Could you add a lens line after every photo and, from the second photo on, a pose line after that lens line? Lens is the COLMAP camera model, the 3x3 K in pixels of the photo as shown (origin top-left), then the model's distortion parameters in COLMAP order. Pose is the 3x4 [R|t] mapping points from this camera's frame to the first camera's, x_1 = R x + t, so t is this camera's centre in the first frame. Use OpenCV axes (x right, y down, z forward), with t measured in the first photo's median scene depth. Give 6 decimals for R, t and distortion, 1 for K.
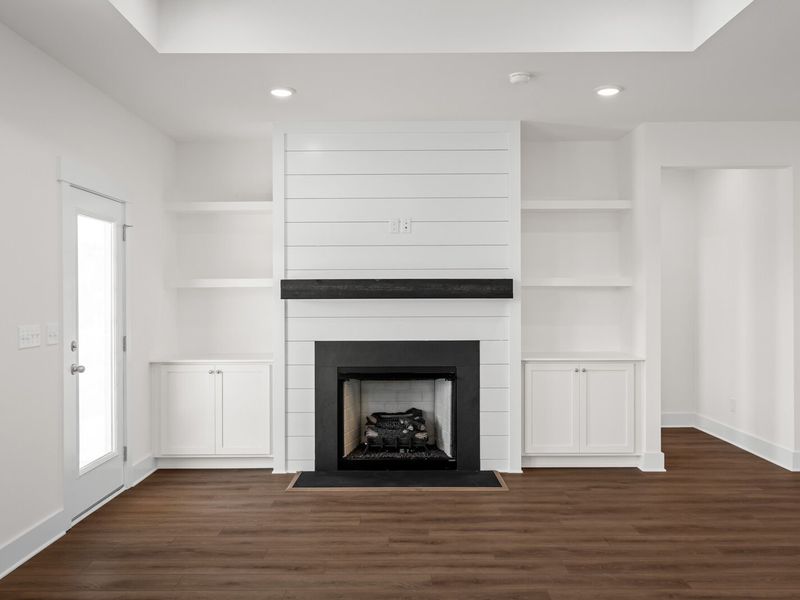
lens RADIAL K [[680.0, 0, 401.7], [0, 680.0, 299.1], [0, 0, 1]] dist [0.001339, -0.000516]
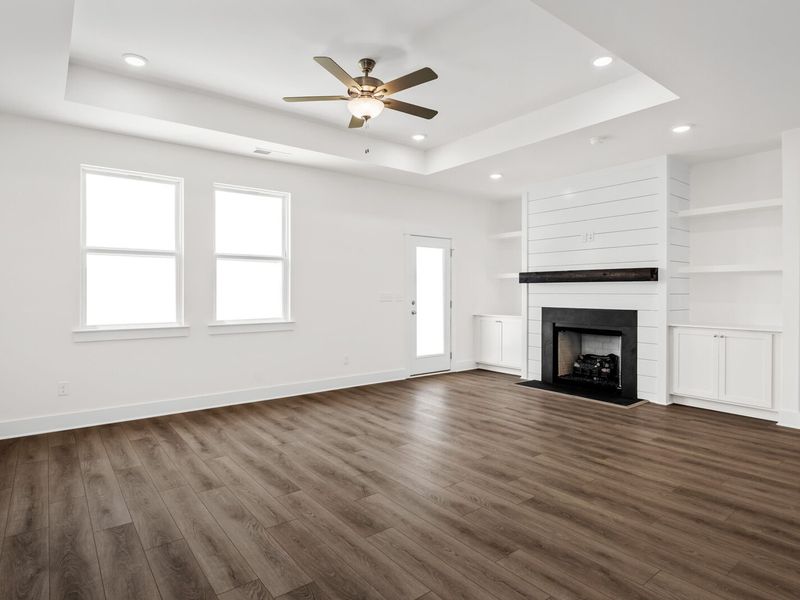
lens RADIAL K [[454.9, 0, 399.8], [0, 454.9, 292.2], [0, 0, 1]] dist [-0.009342, 0.002826]
pose [[0.613751, 0.005166, -0.789483, 0.599614], [-0.004772, 0.999985, 0.002834, 0.022615], [0.789485, 0.002028, 0.613766, -0.010485]]
